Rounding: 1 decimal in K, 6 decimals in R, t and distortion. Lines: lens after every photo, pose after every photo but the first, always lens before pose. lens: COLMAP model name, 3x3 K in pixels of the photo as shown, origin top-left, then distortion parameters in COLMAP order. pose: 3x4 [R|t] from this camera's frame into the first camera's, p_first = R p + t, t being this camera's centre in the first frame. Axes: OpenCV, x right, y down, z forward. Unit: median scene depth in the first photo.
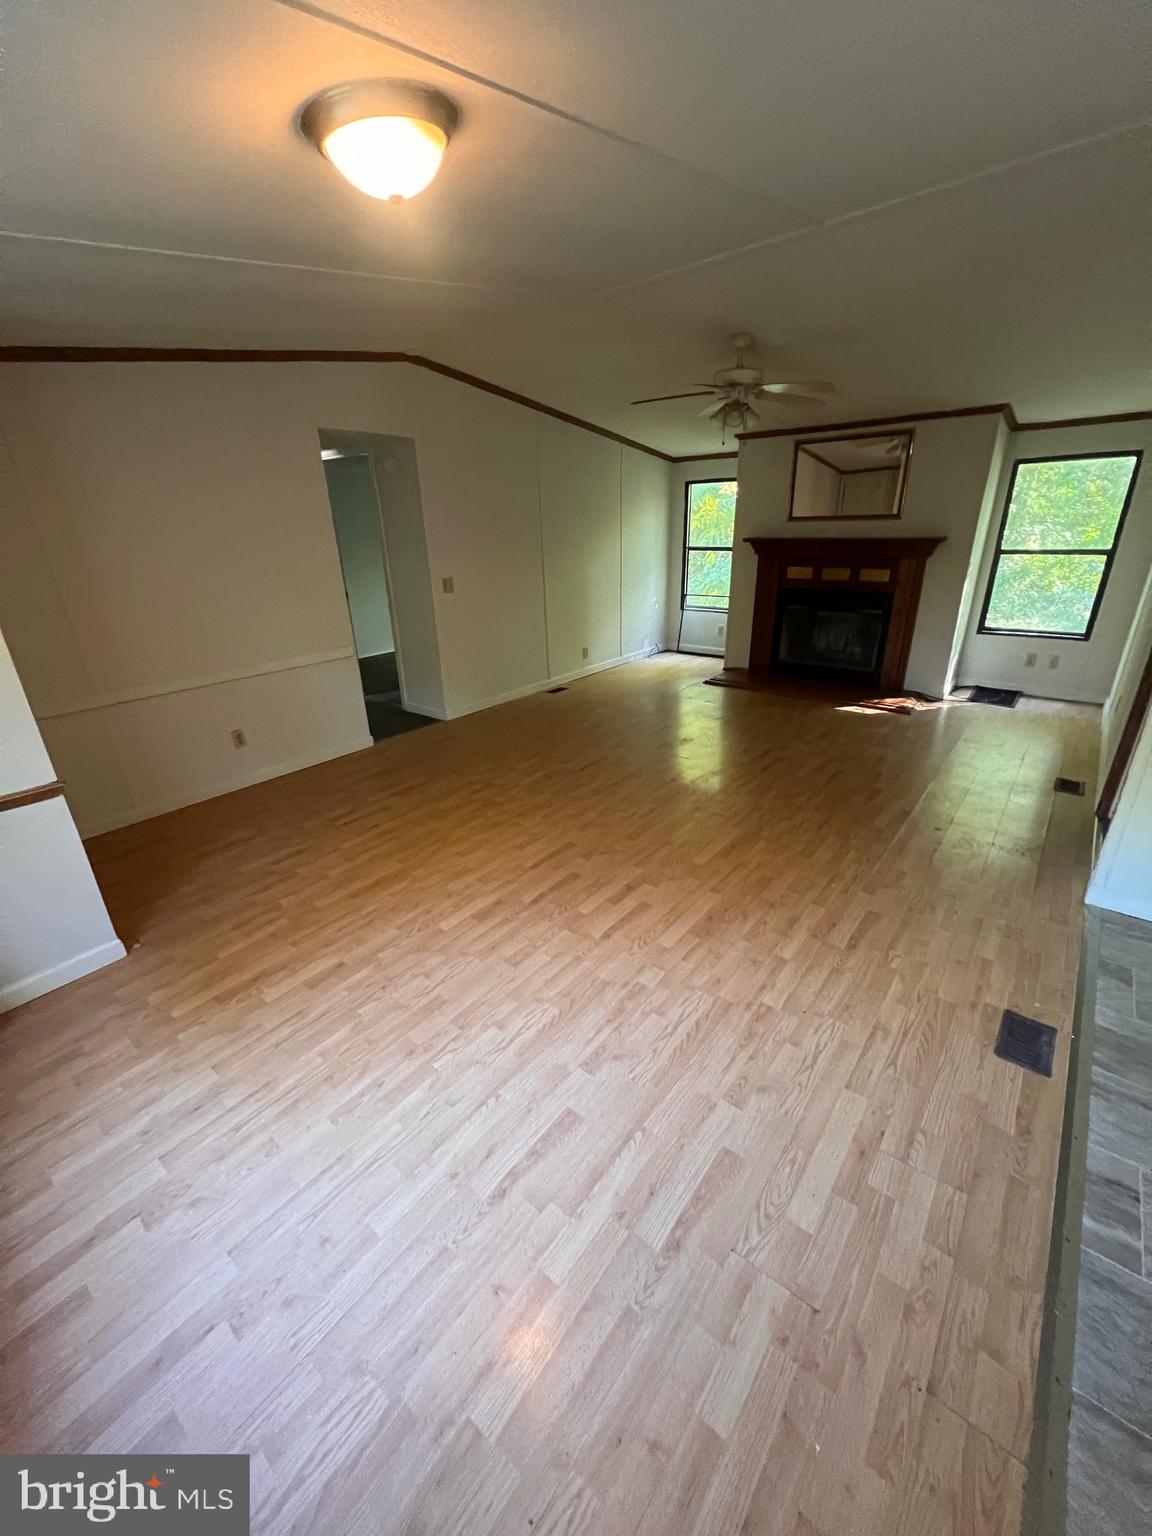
lens RADIAL K [[612.1, 0, 573.0], [0, 612.1, 768.7], [0, 0, 1]] dist [-0.000869, 0.000663]
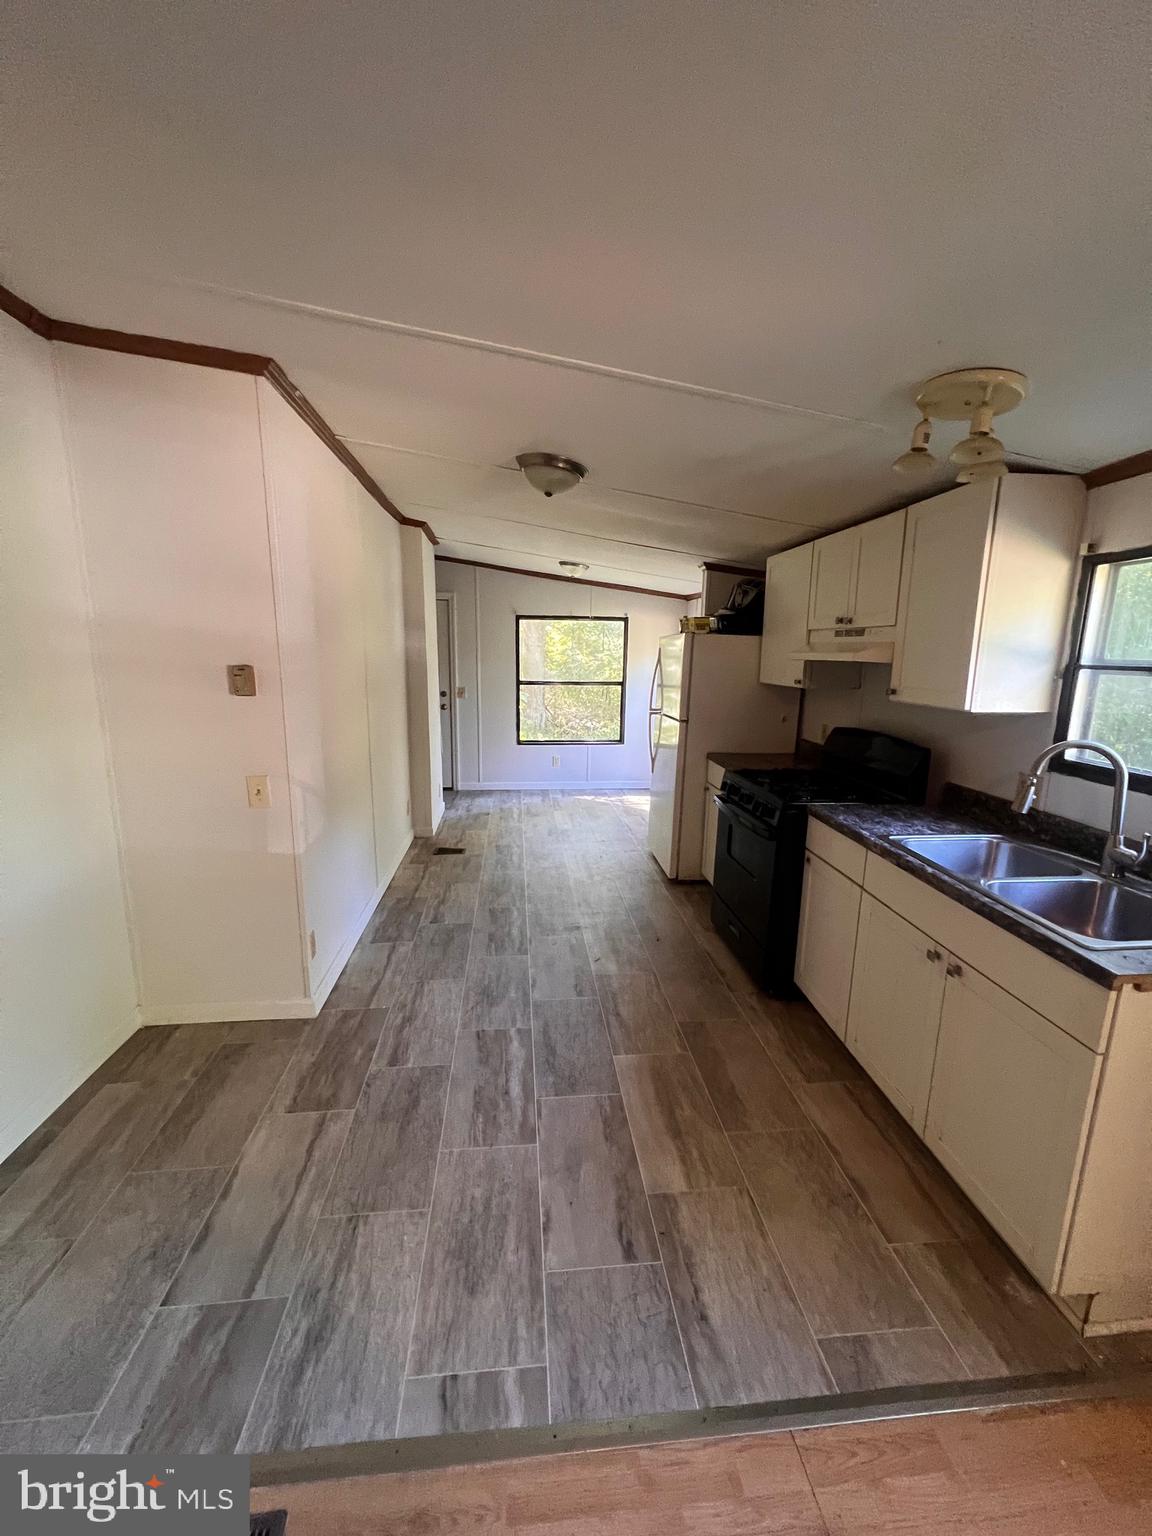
lens RADIAL K [[612.1, 0, 569.3], [0, 612.1, 770.2], [0, 0, 1]] dist [-0.000869, 0.000663]
pose [[-0.702586, -0.116568, 0.701986, 0.142344], [0.272920, 0.866912, 0.417108, -0.228977], [-0.657182, 0.484640, -0.577266, 0.528224]]
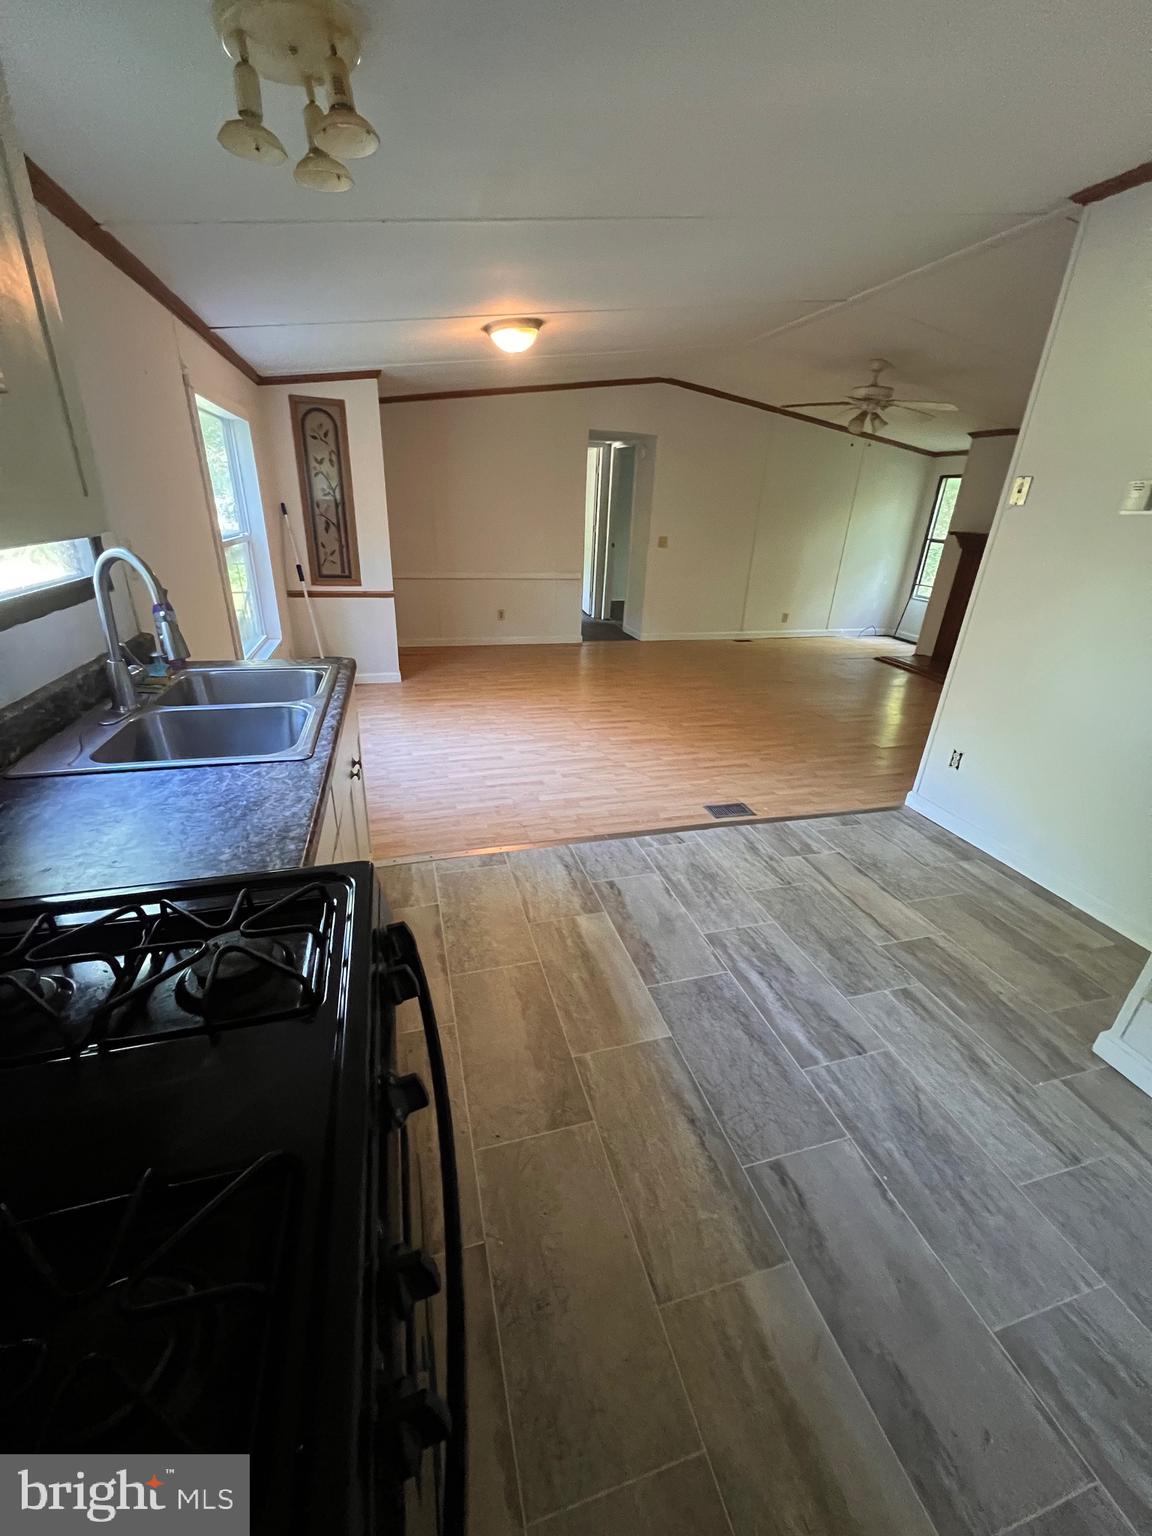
lens RADIAL K [[612.1, 0, 573.9], [0, 612.1, 770.7], [0, 0, 1]] dist [-0.000869, 0.000663]
pose [[0.821865, 0.285357, -0.493062, 0.842131], [-0.272051, 0.957030, 0.100405, 0.202192], [0.500526, 0.051619, 0.864181, -0.492911]]
